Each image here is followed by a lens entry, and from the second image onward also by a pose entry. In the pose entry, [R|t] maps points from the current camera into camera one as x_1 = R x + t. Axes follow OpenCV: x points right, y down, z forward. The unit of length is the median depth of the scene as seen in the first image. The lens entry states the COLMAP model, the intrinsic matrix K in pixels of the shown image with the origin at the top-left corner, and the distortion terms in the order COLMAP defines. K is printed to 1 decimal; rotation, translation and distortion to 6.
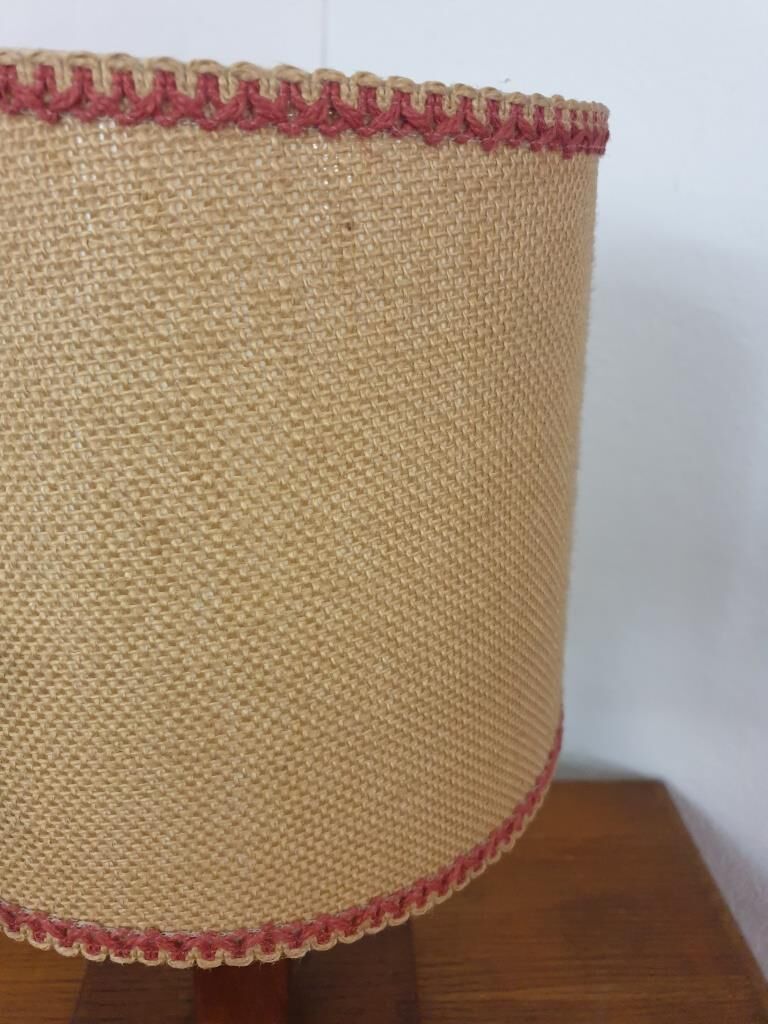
lens RADIAL K [[816.7, 0, 384.0], [0, 816.7, 512.0], [0, 0, 1]] dist [0.004036, 0.001813]
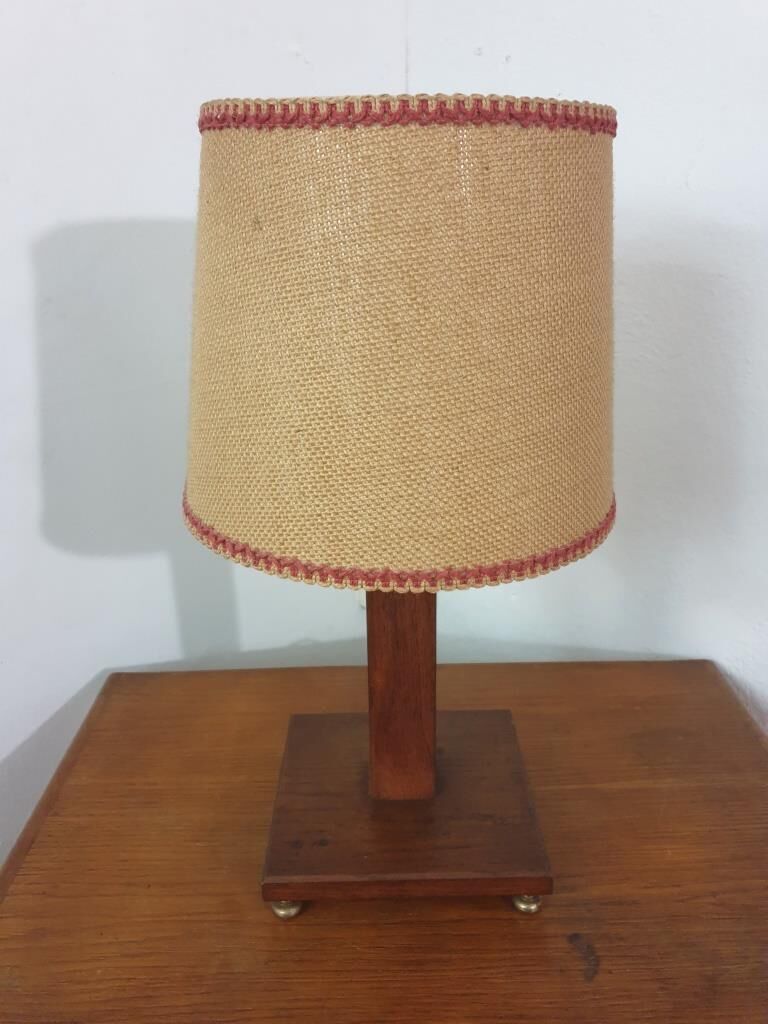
lens RADIAL K [[793.0, 0, 392.1], [0, 793.0, 512.7], [0, 0, 1]] dist [0.026695, -0.001811]
pose [[0.996717, -0.047612, -0.065486, -0.183573], [0.043638, 0.997193, -0.060837, 0.608946], [0.068198, 0.057780, 0.995997, -0.942016]]
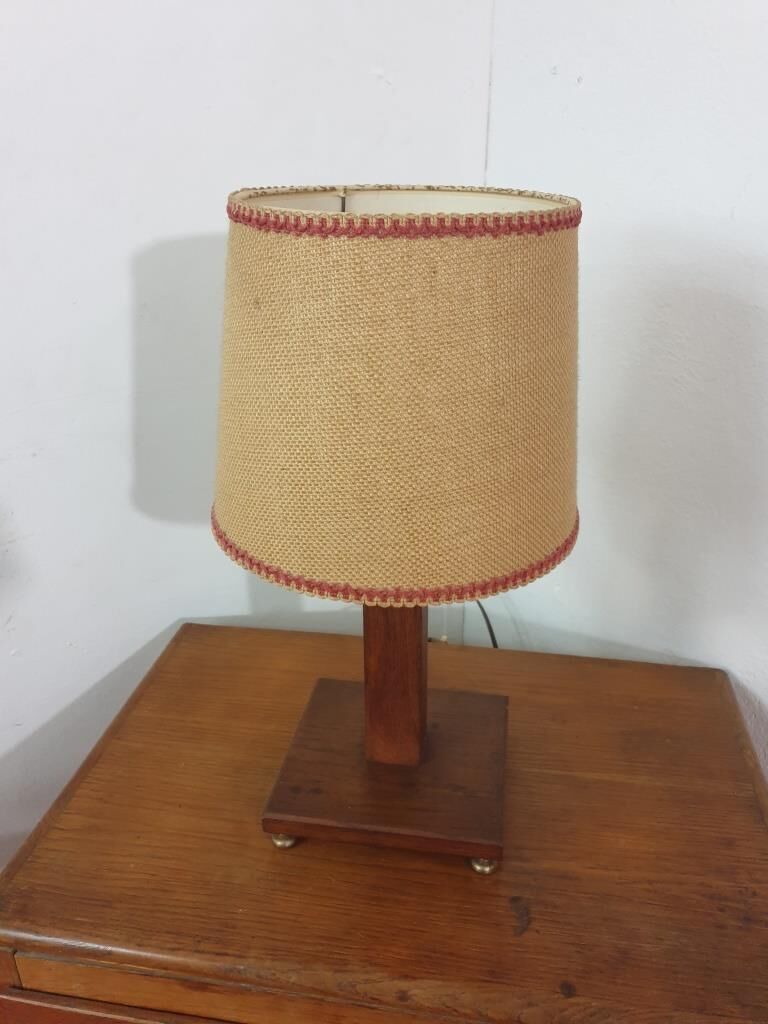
lens RADIAL K [[783.4, 0, 395.1], [0, 783.4, 510.5], [0, 0, 1]] dist [0.116427, -0.213139]
pose [[0.975225, 0.037891, -0.217944, 0.382835], [-0.039420, 0.999219, -0.002671, 0.379662], [0.217673, 0.011196, 0.975958, -1.339557]]
